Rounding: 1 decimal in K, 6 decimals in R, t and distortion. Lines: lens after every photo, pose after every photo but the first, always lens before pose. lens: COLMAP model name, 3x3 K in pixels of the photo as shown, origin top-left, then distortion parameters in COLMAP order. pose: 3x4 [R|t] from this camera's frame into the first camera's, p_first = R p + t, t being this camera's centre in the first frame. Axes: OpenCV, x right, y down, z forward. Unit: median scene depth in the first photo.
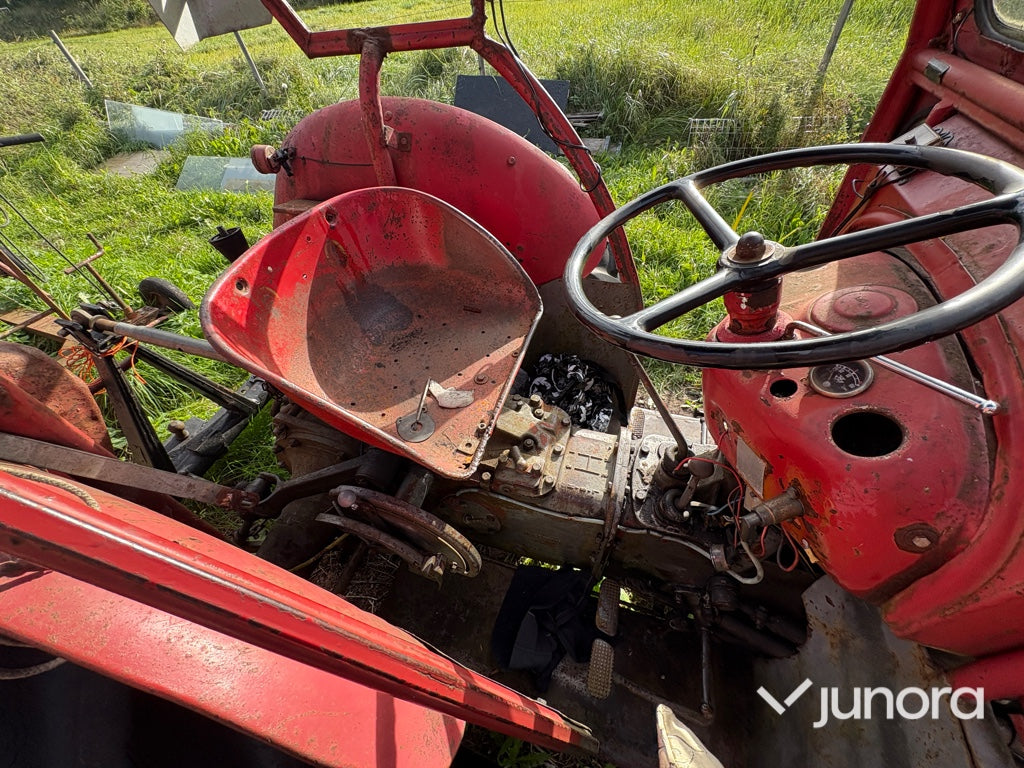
lens RADIAL K [[406.6, 0, 512.7], [0, 406.6, 383.8], [0, 0, 1]] dist [0.001302, -0.000392]
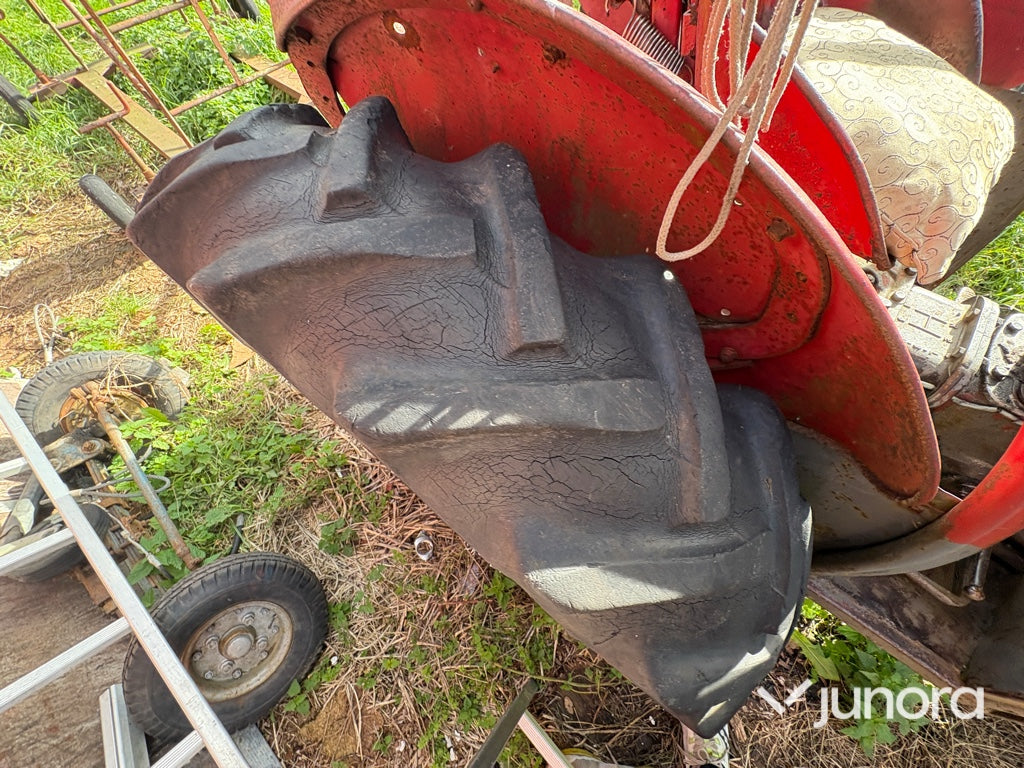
lens RADIAL K [[406.6, 0, 512.7], [0, 406.6, 383.8], [0, 0, 1]] dist [0.001302, -0.000392]
pose [[0.932811, 0.316971, -0.171443, -0.425951], [-0.254306, 0.916084, 0.310030, 0.262992], [0.255327, -0.245601, 0.935141, -0.046404]]
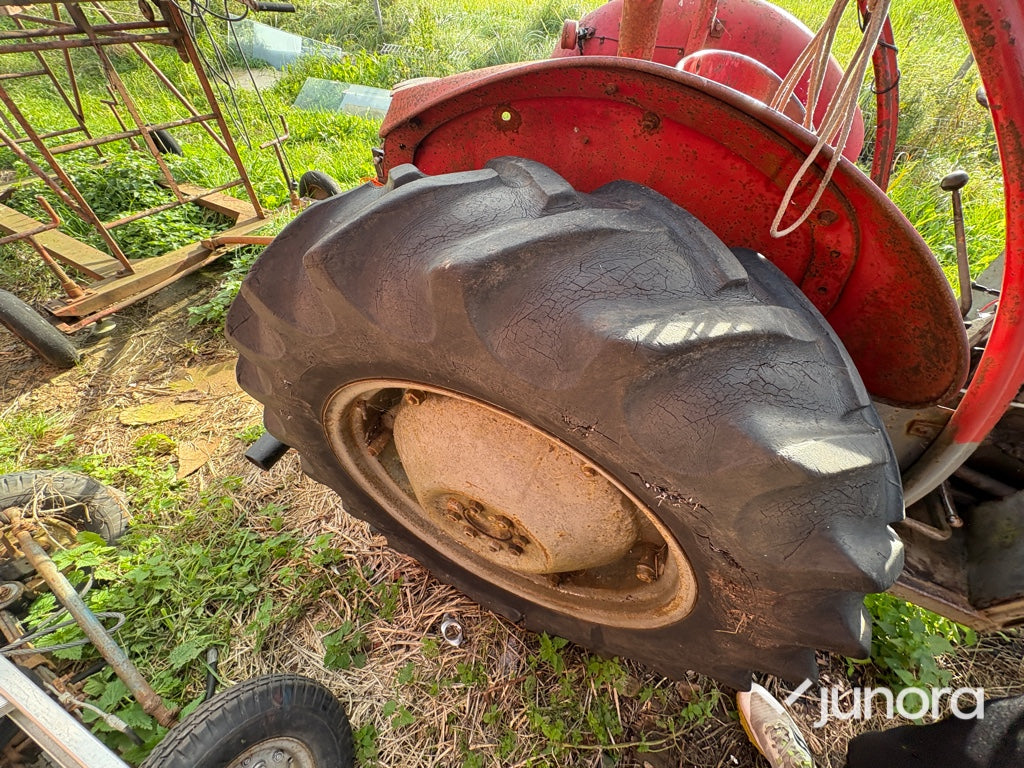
lens RADIAL K [[406.1, 0, 512.0], [0, 406.1, 384.0], [0, 0, 1]] dist [-0.000279, 0.000044]
pose [[0.986401, 0.162479, -0.024779, -0.678360], [-0.161655, 0.986320, 0.032258, 0.459587], [0.029681, -0.027814, 0.999172, -0.181152]]
